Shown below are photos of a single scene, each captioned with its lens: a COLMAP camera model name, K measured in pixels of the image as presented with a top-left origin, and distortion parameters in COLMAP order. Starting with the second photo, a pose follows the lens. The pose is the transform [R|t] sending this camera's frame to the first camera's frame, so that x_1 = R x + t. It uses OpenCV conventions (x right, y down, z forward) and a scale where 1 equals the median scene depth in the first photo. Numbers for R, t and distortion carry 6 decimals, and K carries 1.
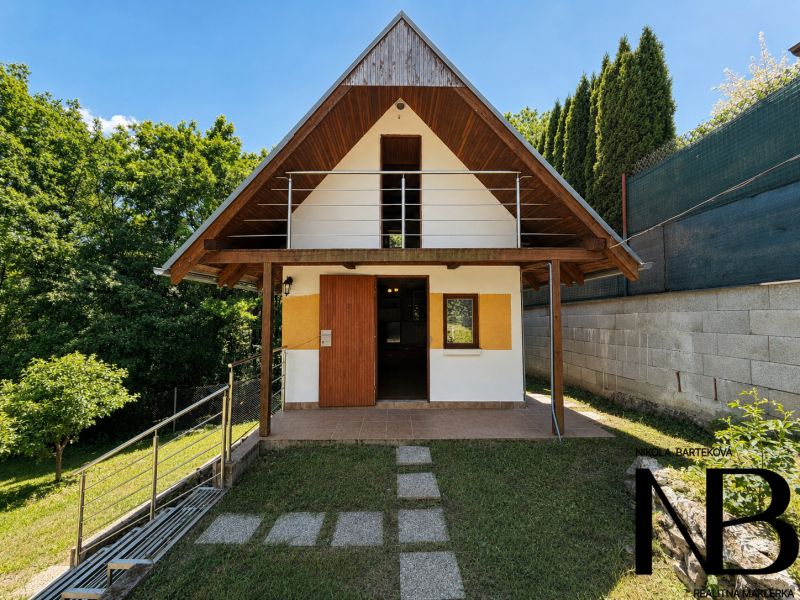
lens RADIAL K [[320.6, 0, 393.3], [0, 320.6, 296.2], [0, 0, 1]] dist [0.011517, -0.000130]
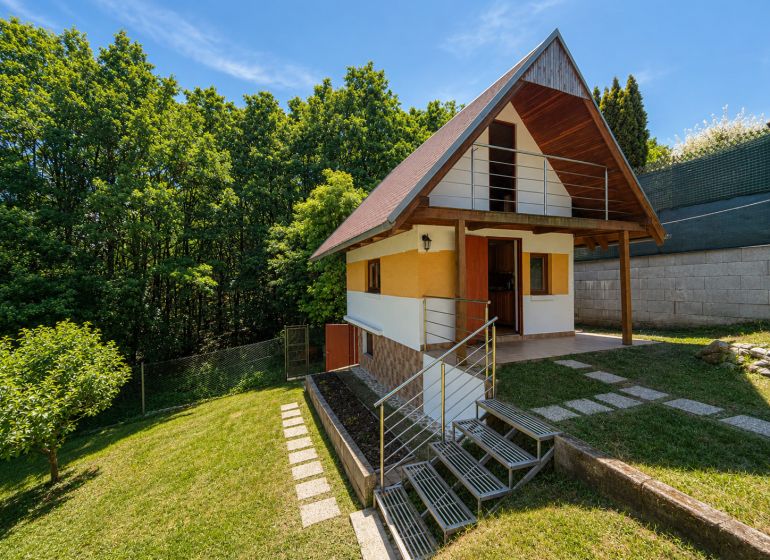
lens RADIAL K [[316.3, 0, 385.0], [0, 316.3, 280.0], [0, 0, 1]] dist [0.000597, 0.000129]
pose [[0.935932, -0.005401, 0.352138, -0.847050], [-0.009912, 0.999082, 0.041668, 0.055732], [-0.352040, -0.042489, 0.935020, 0.011398]]
